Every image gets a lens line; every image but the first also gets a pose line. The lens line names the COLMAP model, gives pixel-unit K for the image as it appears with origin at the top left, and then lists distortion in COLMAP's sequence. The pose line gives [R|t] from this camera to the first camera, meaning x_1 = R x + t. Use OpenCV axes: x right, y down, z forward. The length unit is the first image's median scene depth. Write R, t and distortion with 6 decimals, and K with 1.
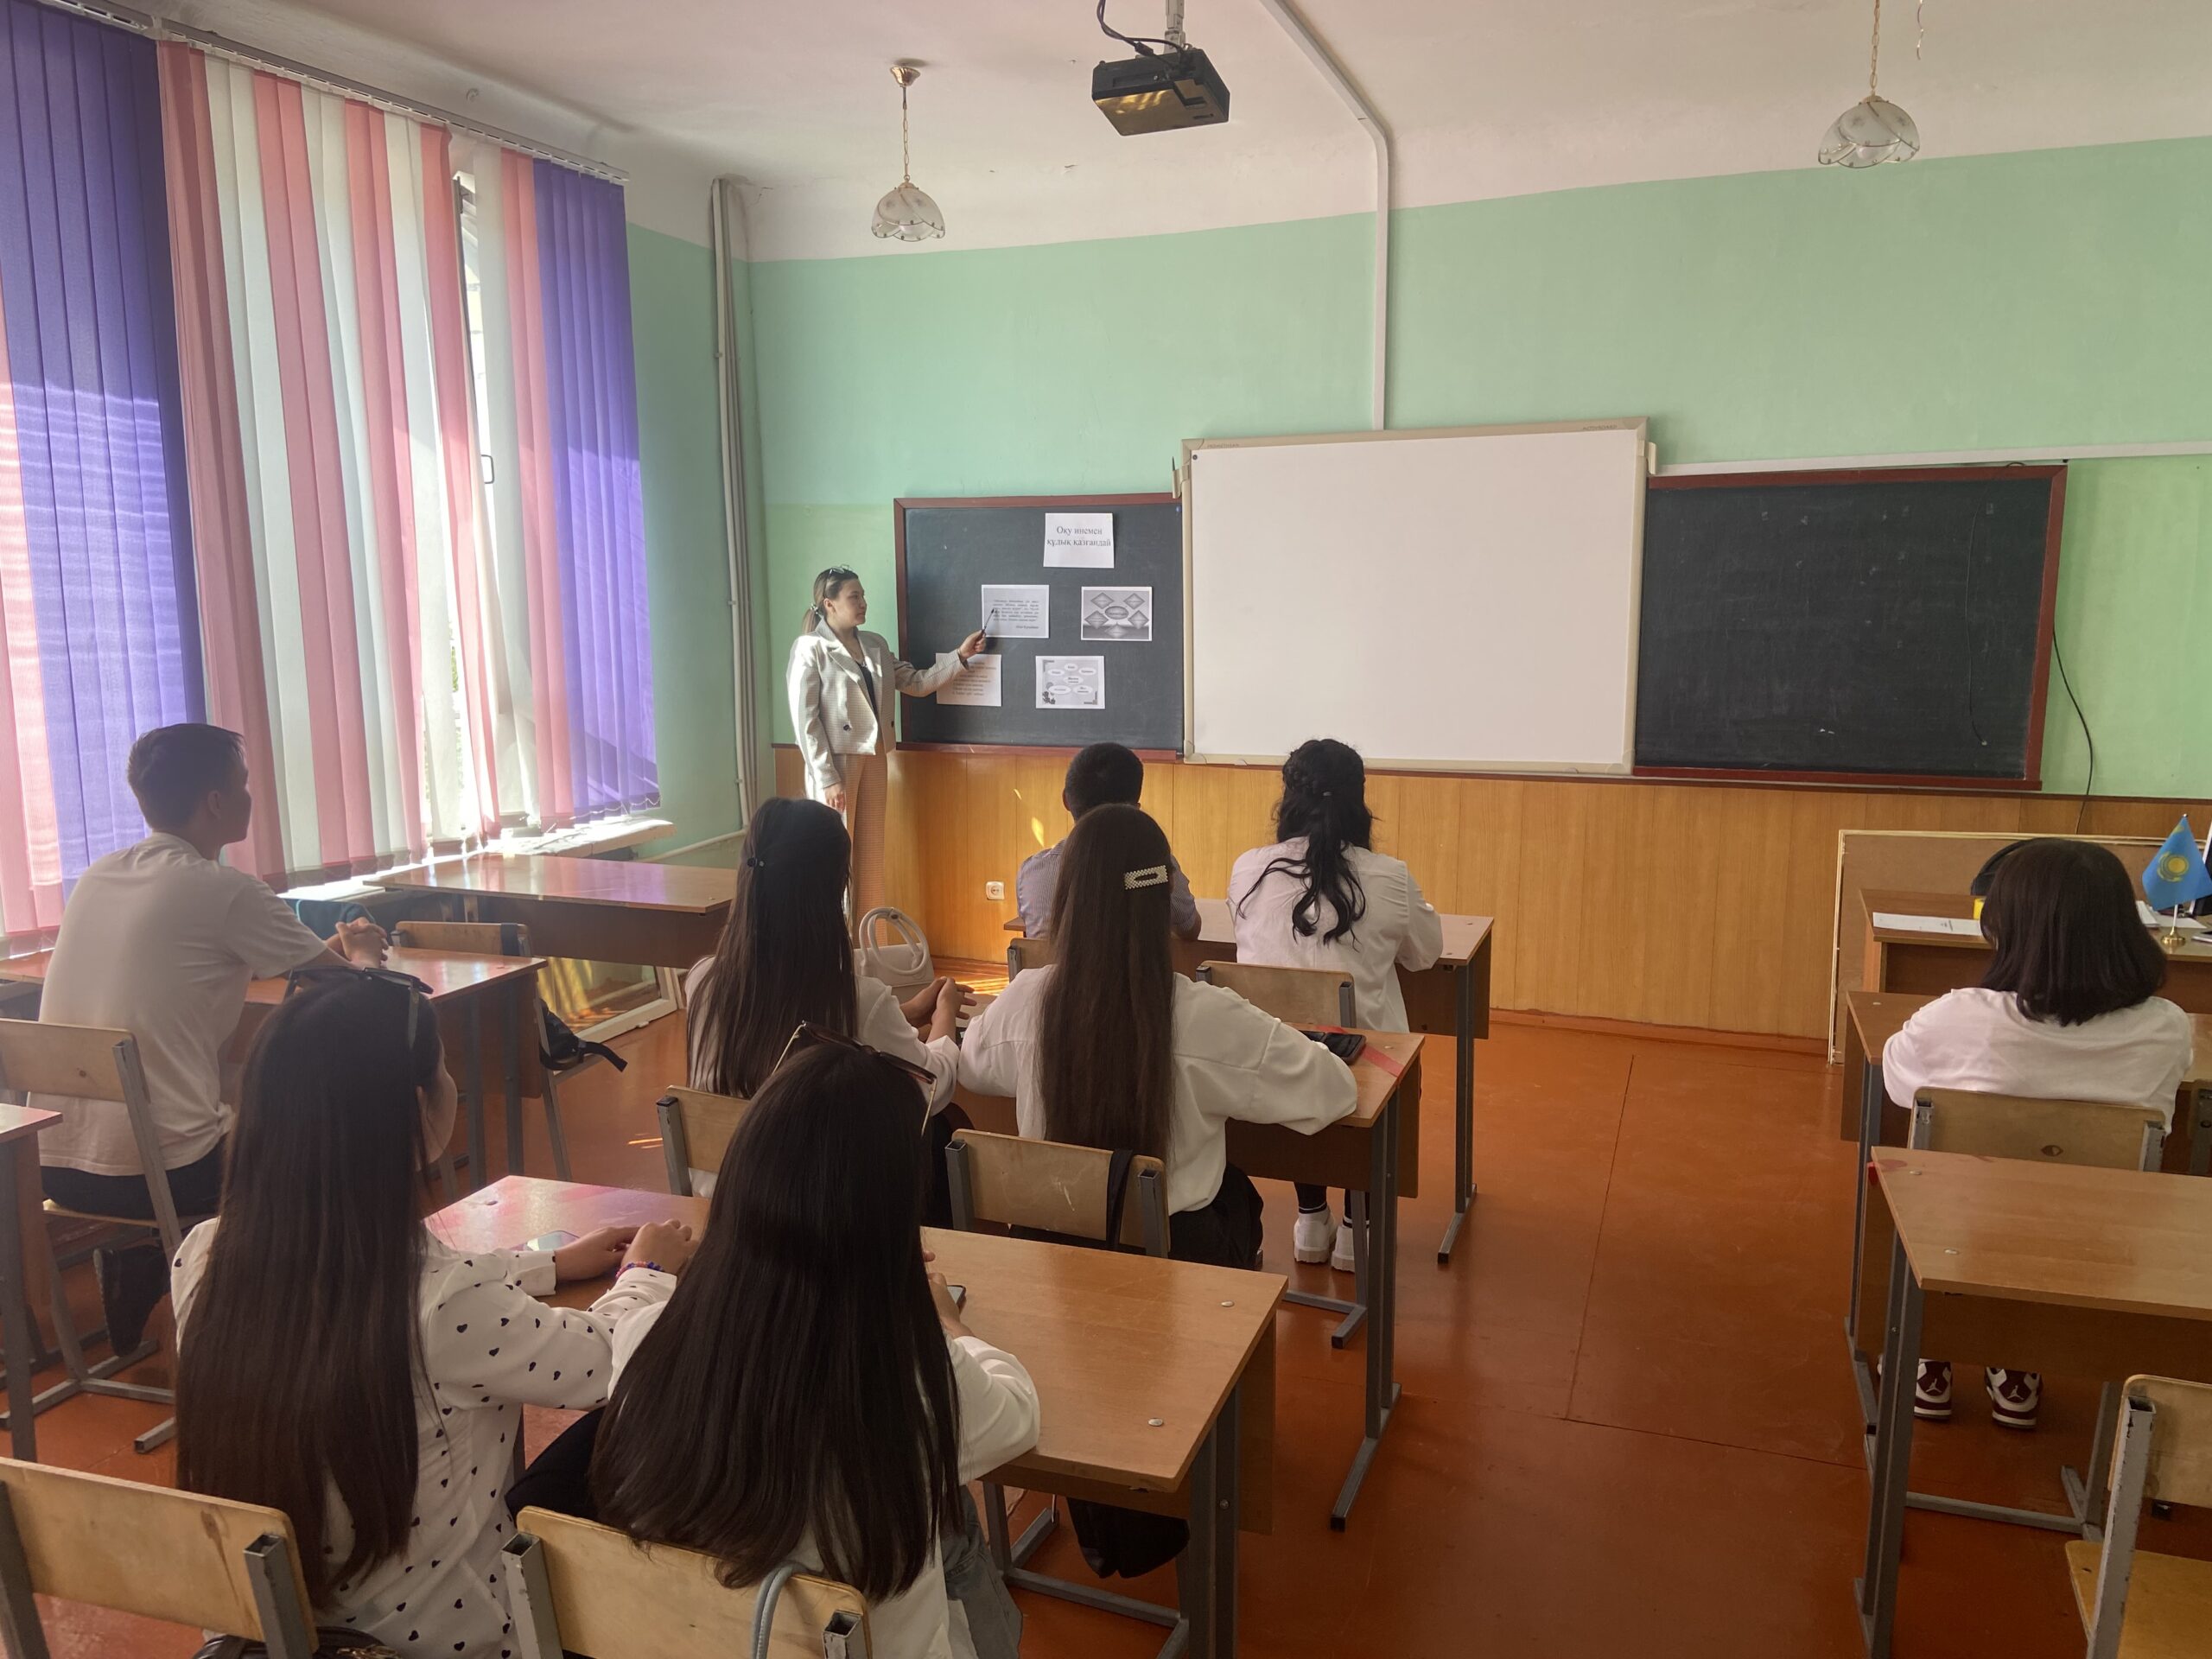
lens RADIAL K [[1681.8, 0, 1115.5], [0, 1681.8, 844.6], [0, 0, 1]] dist [0.053328, -0.027326]
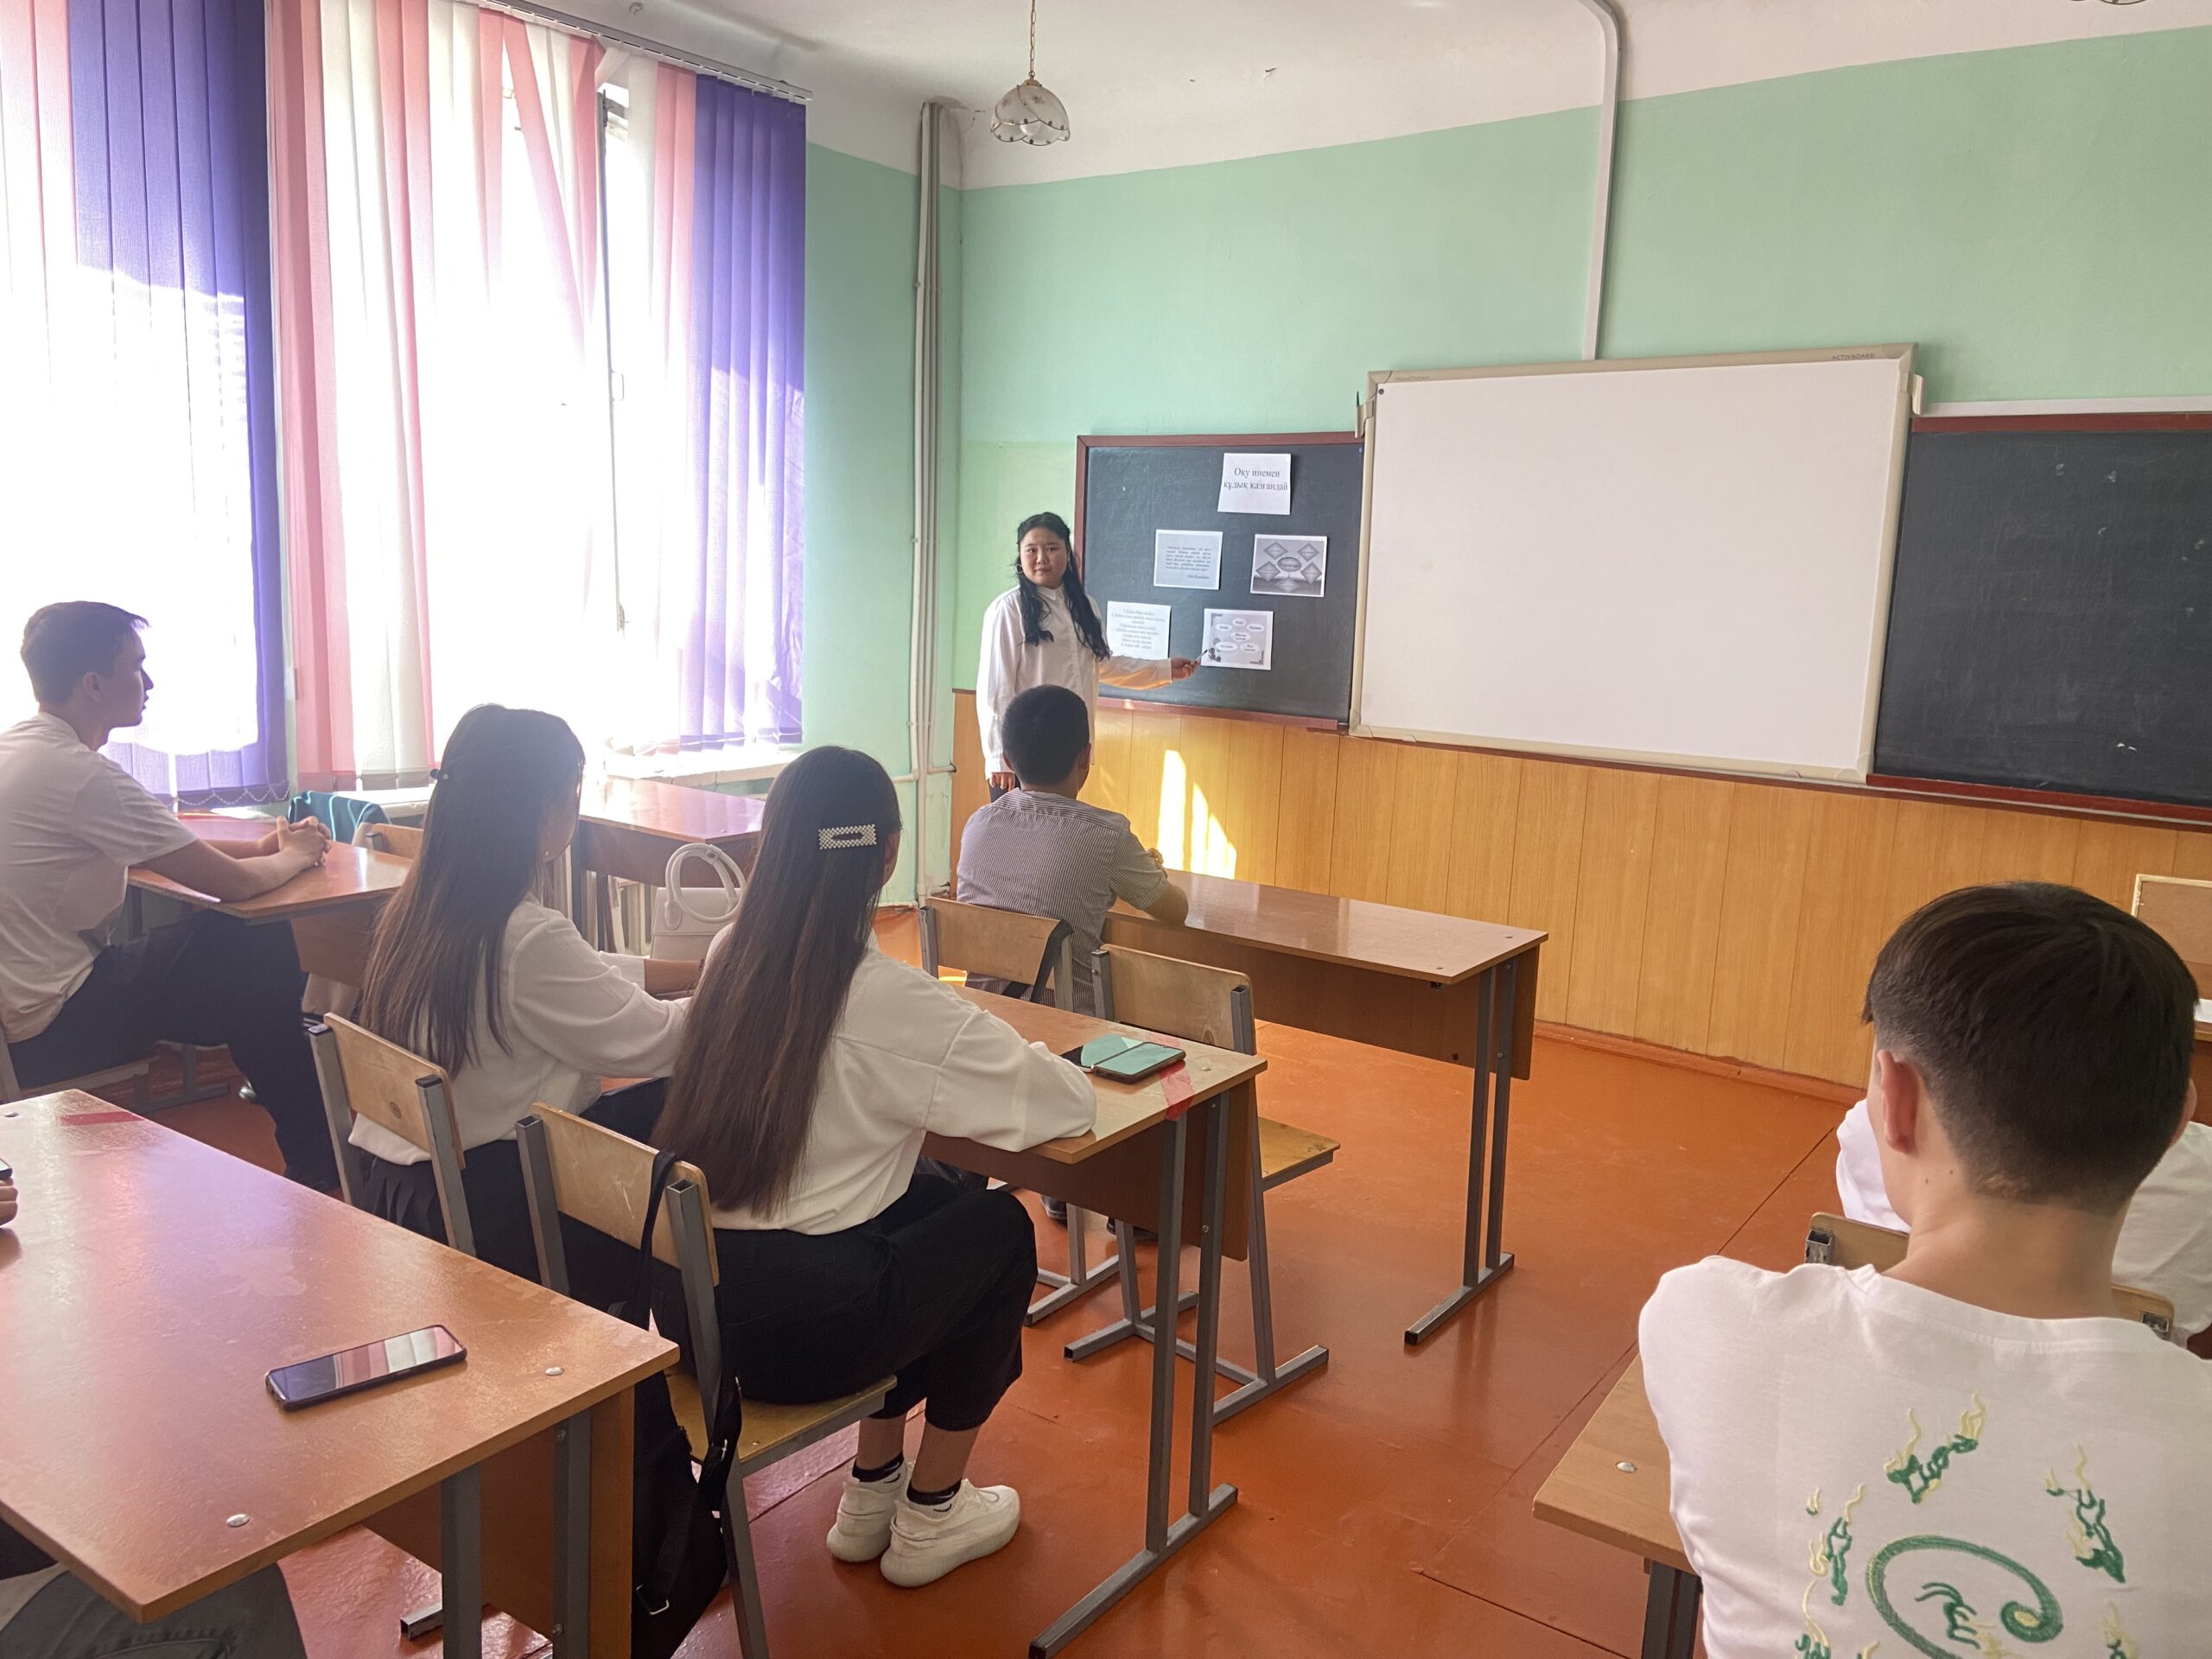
lens RADIAL K [[1681.8, 0, 1099.1], [0, 1681.8, 810.7], [0, 0, 1]] dist [0.053328, -0.027326]
pose [[0.960668, 0.081820, -0.265373, 0.163997], [-0.084309, 0.996438, 0.002018, 0.000955], [0.264593, 0.020435, 0.964144, 0.110646]]
